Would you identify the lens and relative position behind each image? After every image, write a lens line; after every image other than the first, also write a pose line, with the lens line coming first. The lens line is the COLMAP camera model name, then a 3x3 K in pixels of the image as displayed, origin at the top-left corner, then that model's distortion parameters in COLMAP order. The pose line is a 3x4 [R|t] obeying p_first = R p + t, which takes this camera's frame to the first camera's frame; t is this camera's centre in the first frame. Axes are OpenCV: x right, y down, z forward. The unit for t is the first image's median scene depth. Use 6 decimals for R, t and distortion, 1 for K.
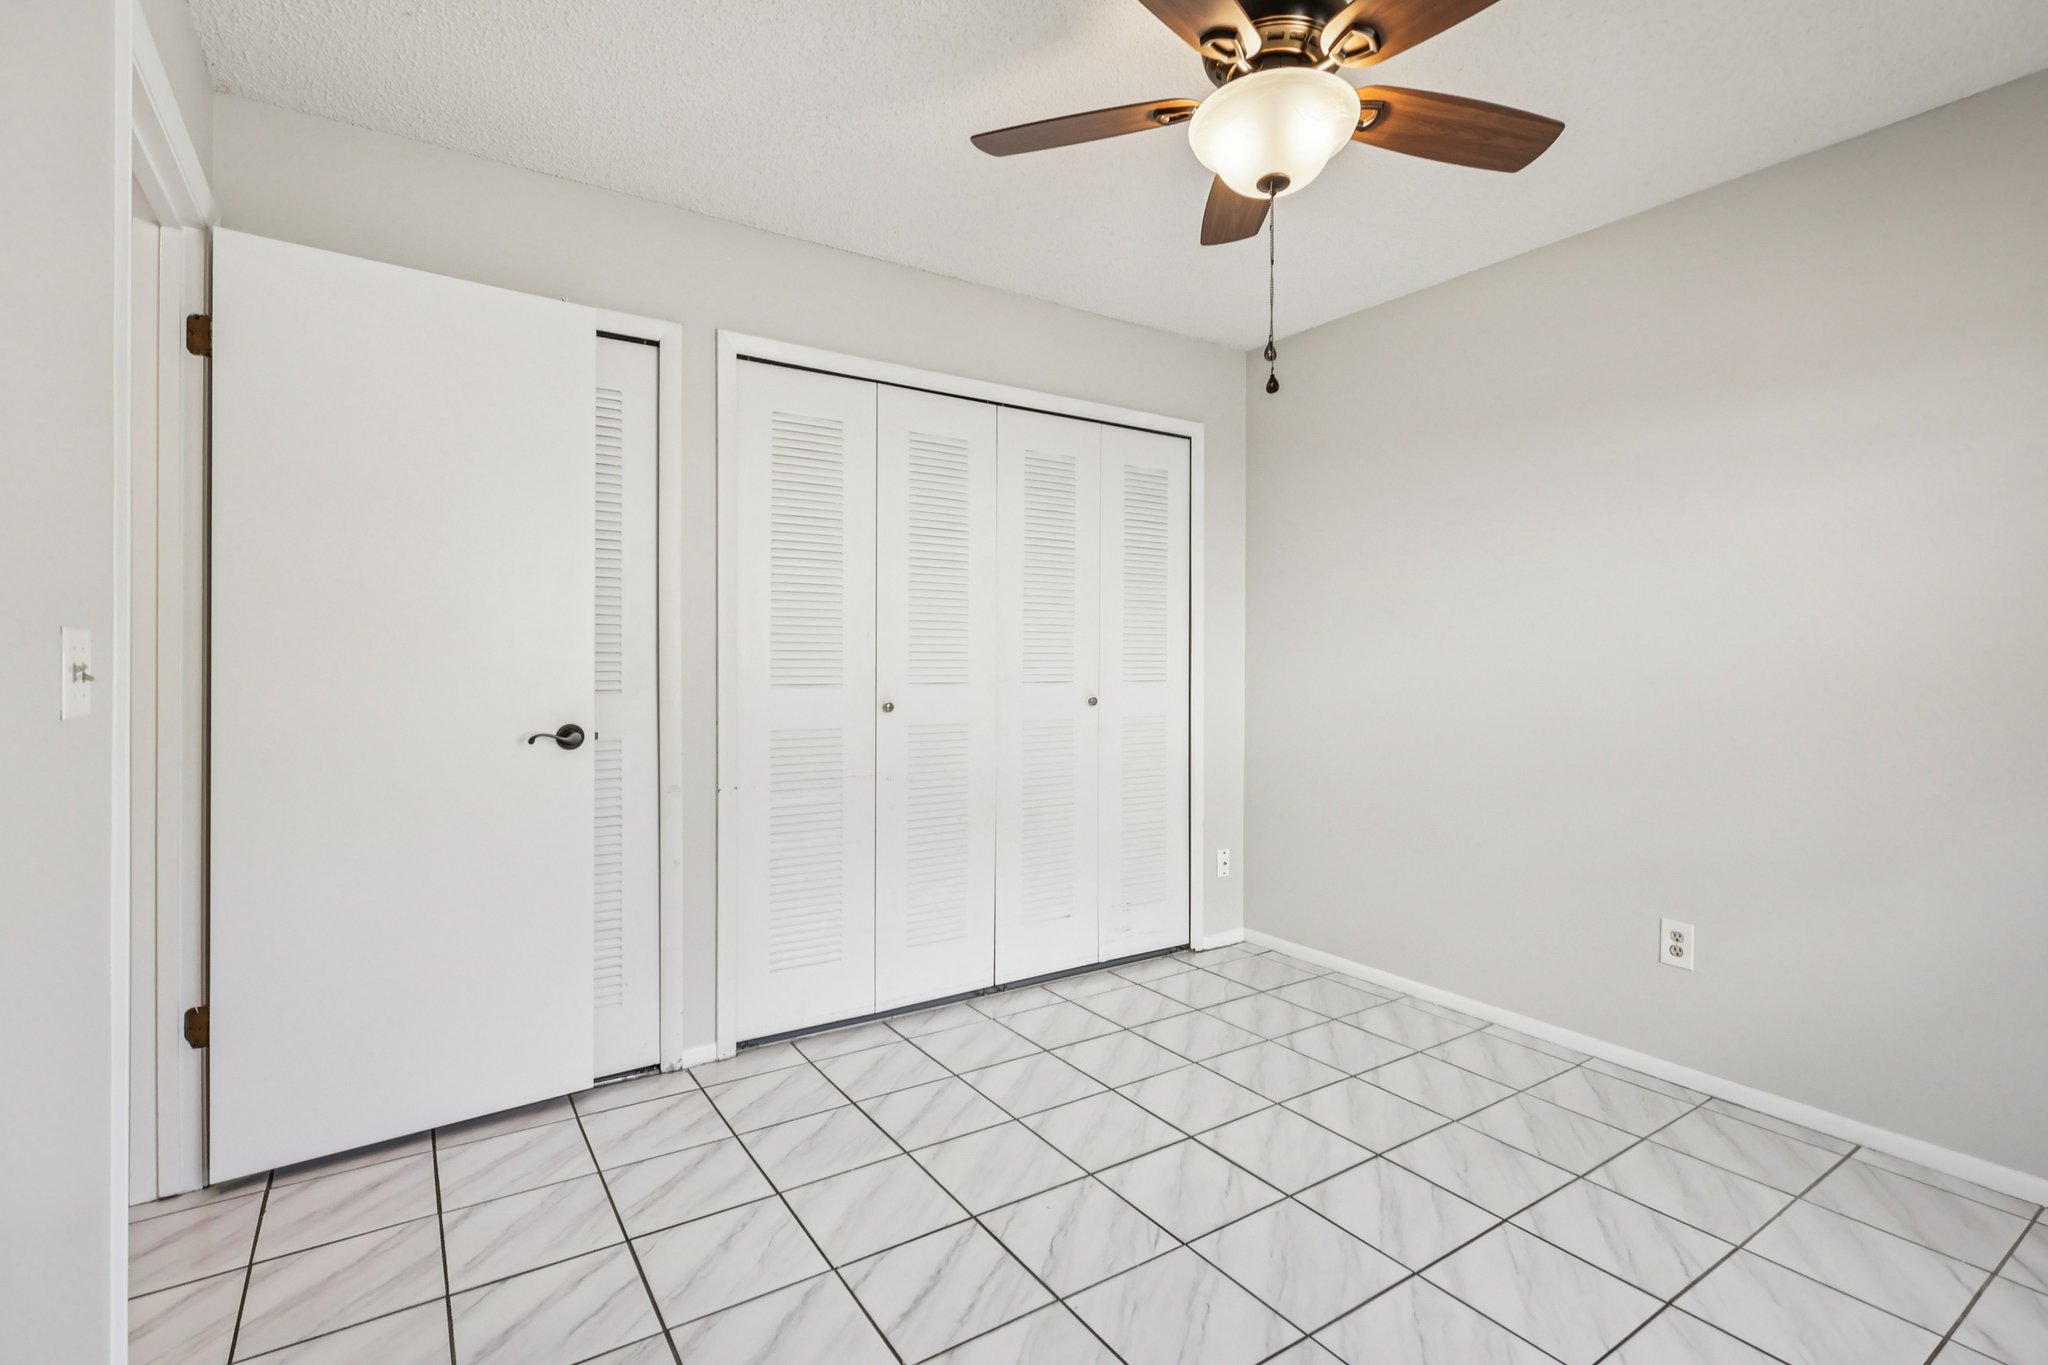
lens RADIAL K [[950.2, 0, 1005.6], [0, 950.2, 668.1], [0, 0, 1]] dist [-0.009290, 0.001830]
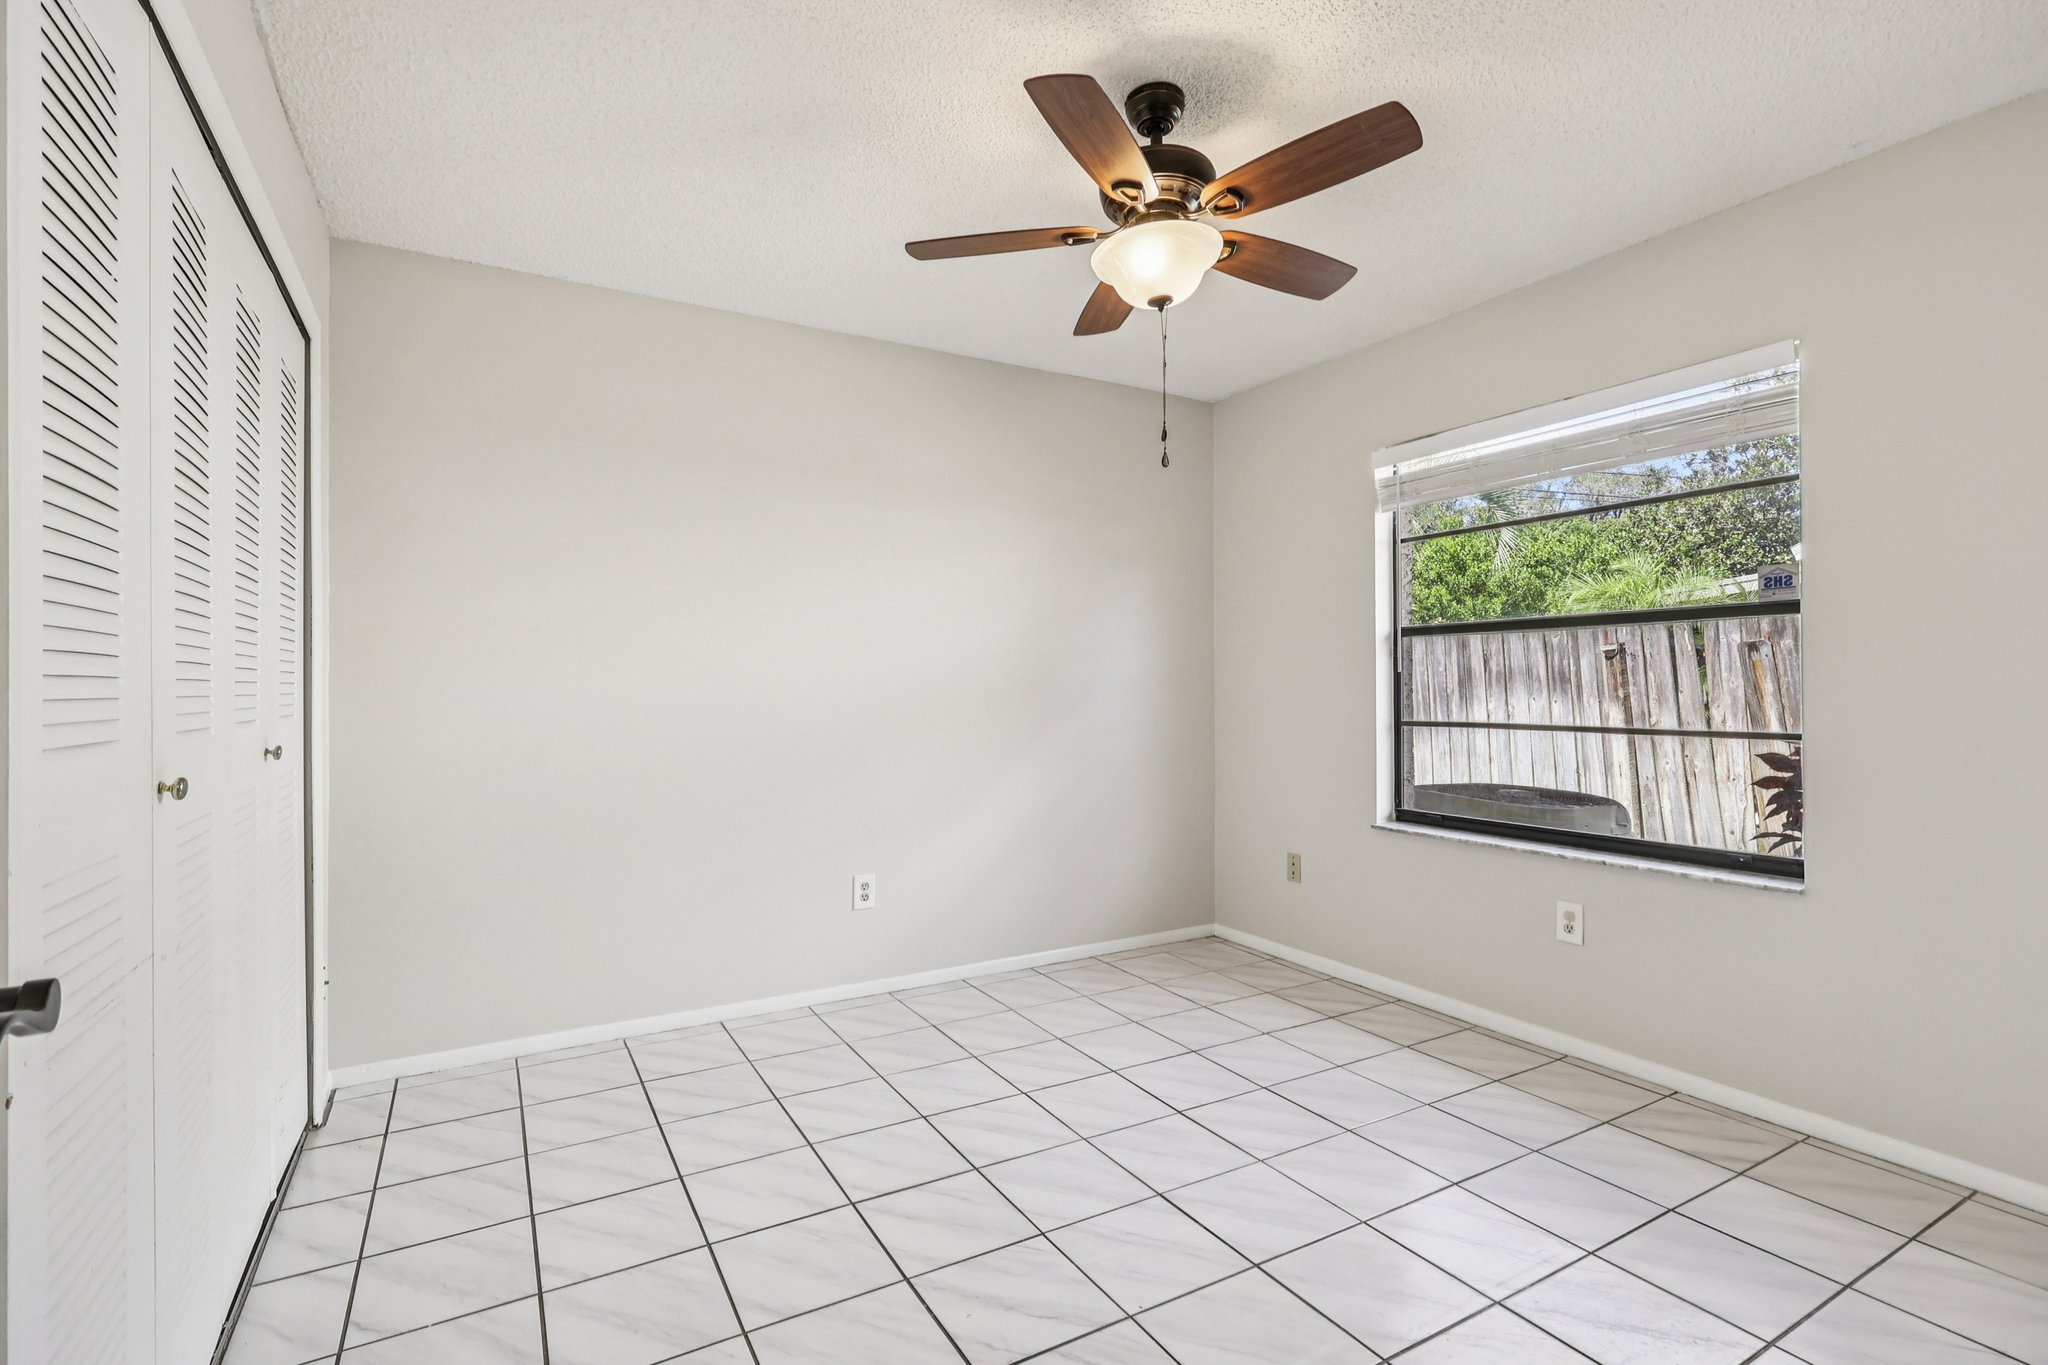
lens RADIAL K [[950.2, 0, 1025.1], [0, 950.2, 680.9], [0, 0, 1]] dist [-0.009290, 0.001830]
pose [[0.064274, -0.000358, 0.997932, -0.622696], [0.018094, 0.999836, -0.000807, -0.002736], [-0.997768, 0.018108, 0.064270, 0.680557]]
